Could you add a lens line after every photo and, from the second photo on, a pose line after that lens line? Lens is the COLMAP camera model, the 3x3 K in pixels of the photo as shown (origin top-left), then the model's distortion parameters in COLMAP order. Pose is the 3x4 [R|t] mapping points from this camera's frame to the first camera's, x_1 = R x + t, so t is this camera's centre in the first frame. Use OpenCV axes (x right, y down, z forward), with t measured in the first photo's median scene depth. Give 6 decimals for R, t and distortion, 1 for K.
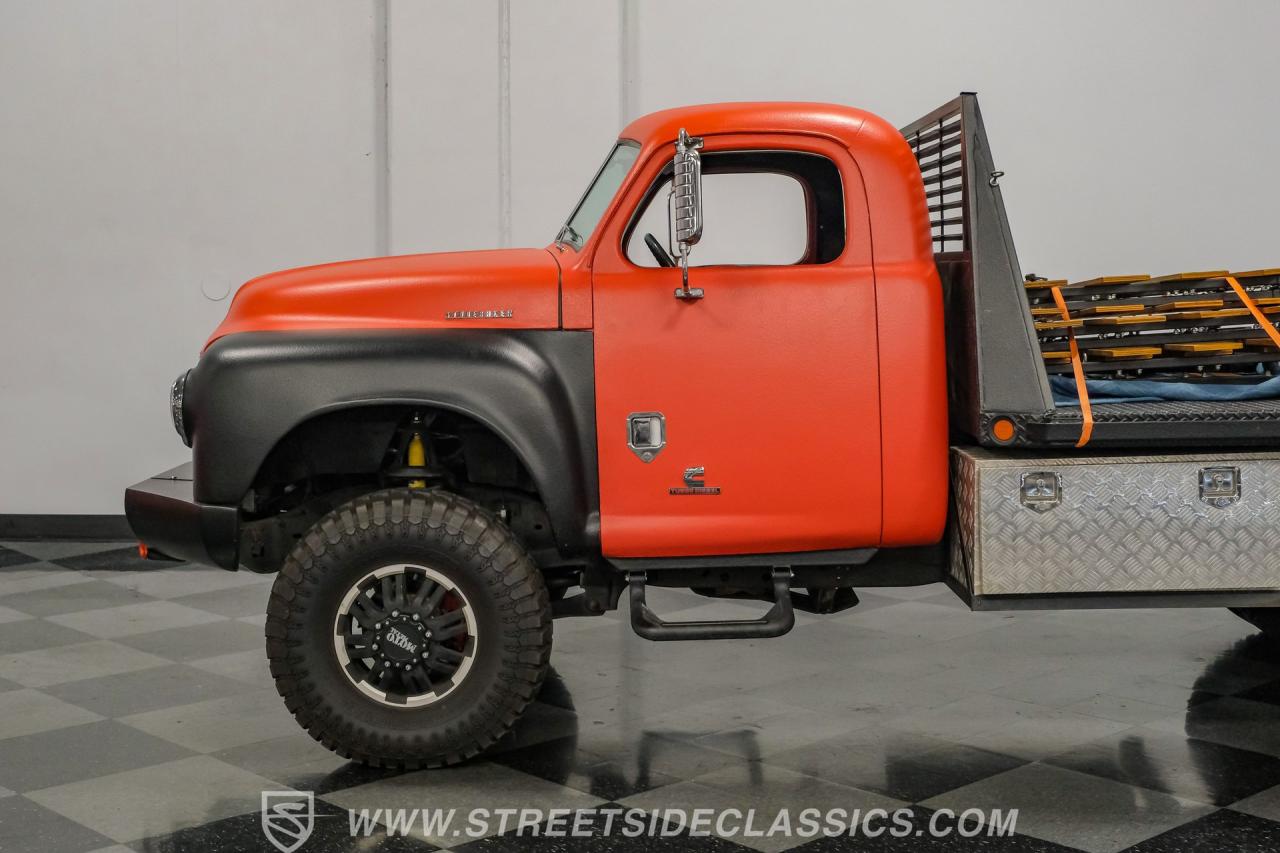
lens RADIAL K [[1724.9, 0, 594.7], [0, 1724.9, 419.9], [0, 0, 1]] dist [0.036554, 0.000000]
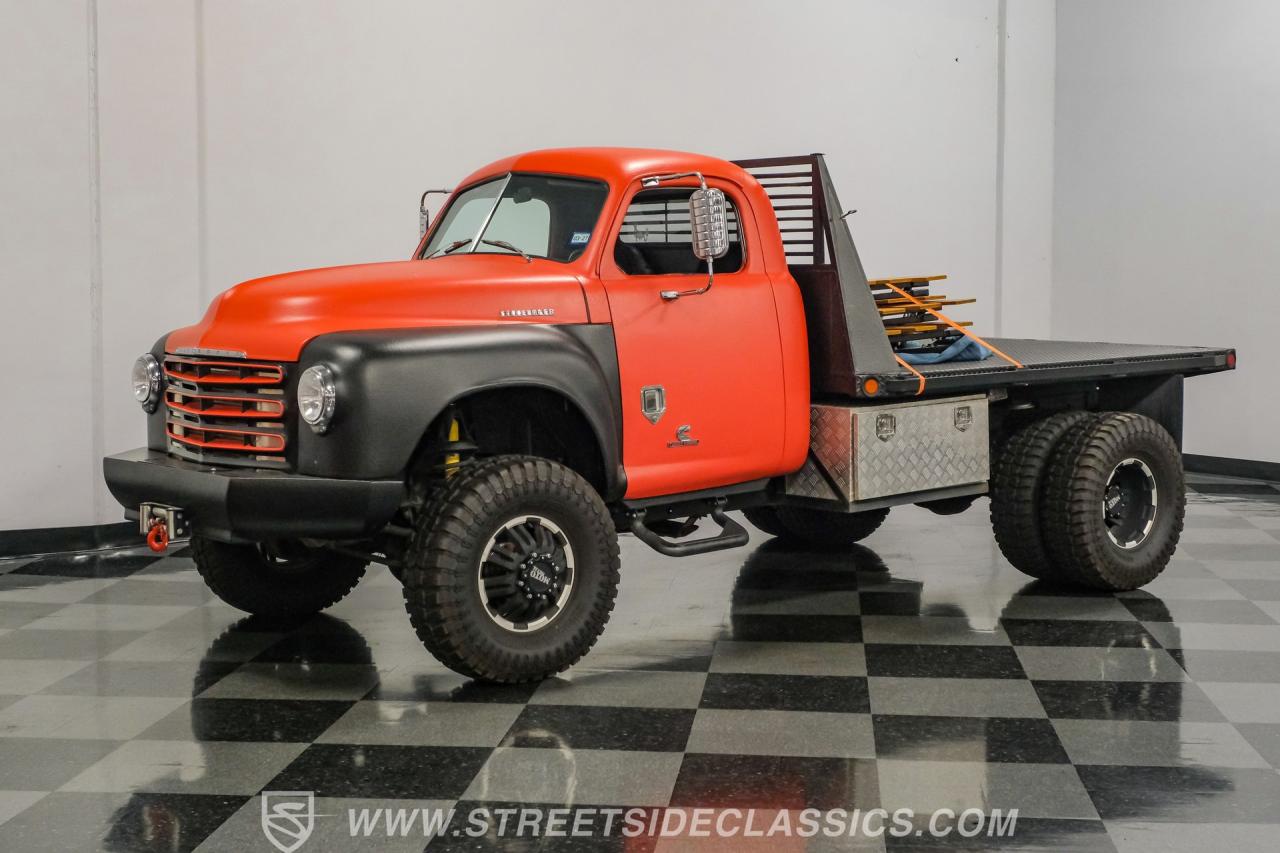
lens RADIAL K [[1833.5, 0, 648.9], [0, 1833.5, 423.2], [0, 0, 1]] dist [0.043788, 0.000000]
pose [[0.749728, -0.052590, 0.659653, -0.887967], [0.051143, 0.998460, 0.021475, -0.005990], [-0.659767, 0.017636, 0.751263, -0.044099]]
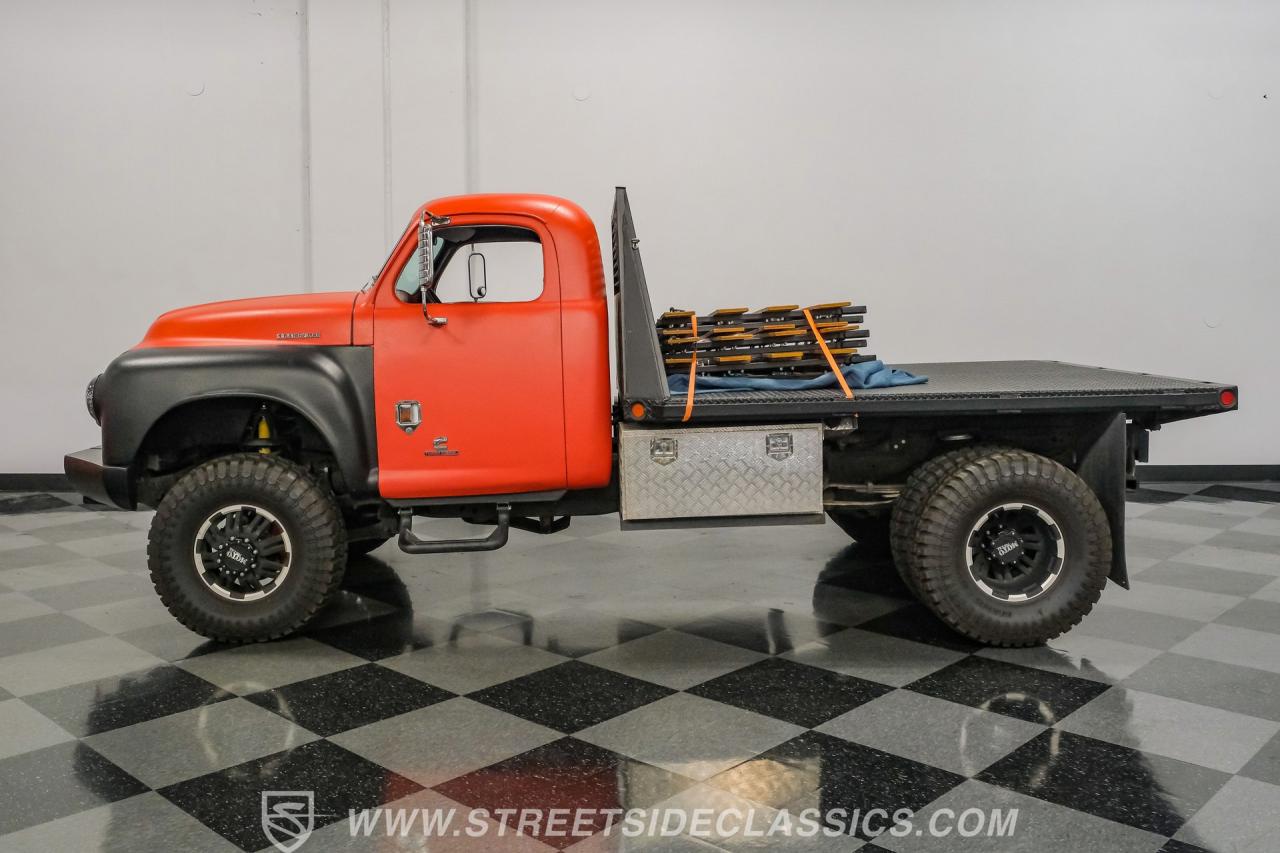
lens RADIAL K [[1131.1, 0, 617.8], [0, 1131.1, 408.2], [0, 0, 1]] dist [0.003157, -0.008054]
pose [[0.998404, -0.008335, 0.055855, 0.155378], [0.008299, 0.999965, 0.000877, 0.002740], [-0.055861, -0.000412, 0.998438, 0.013651]]
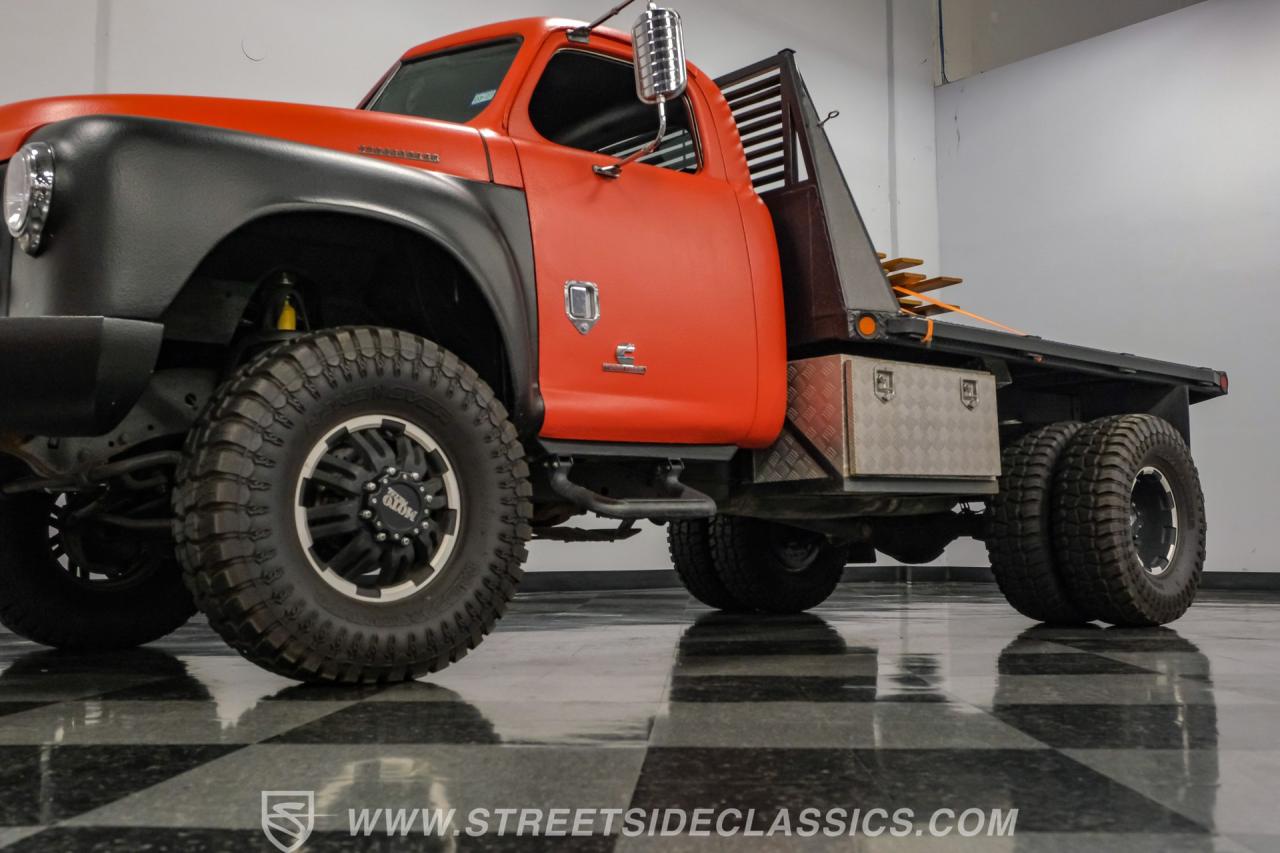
lens RADIAL K [[1254.8, 0, 632.8], [0, 1254.8, 434.1], [0, 0, 1]] dist [-0.016453, 0.000000]
pose [[0.723292, 0.064064, 0.687564, -0.410152], [0.058856, 0.986345, -0.153818, 0.182501], [-0.688029, 0.151722, 0.709645, 0.507864]]
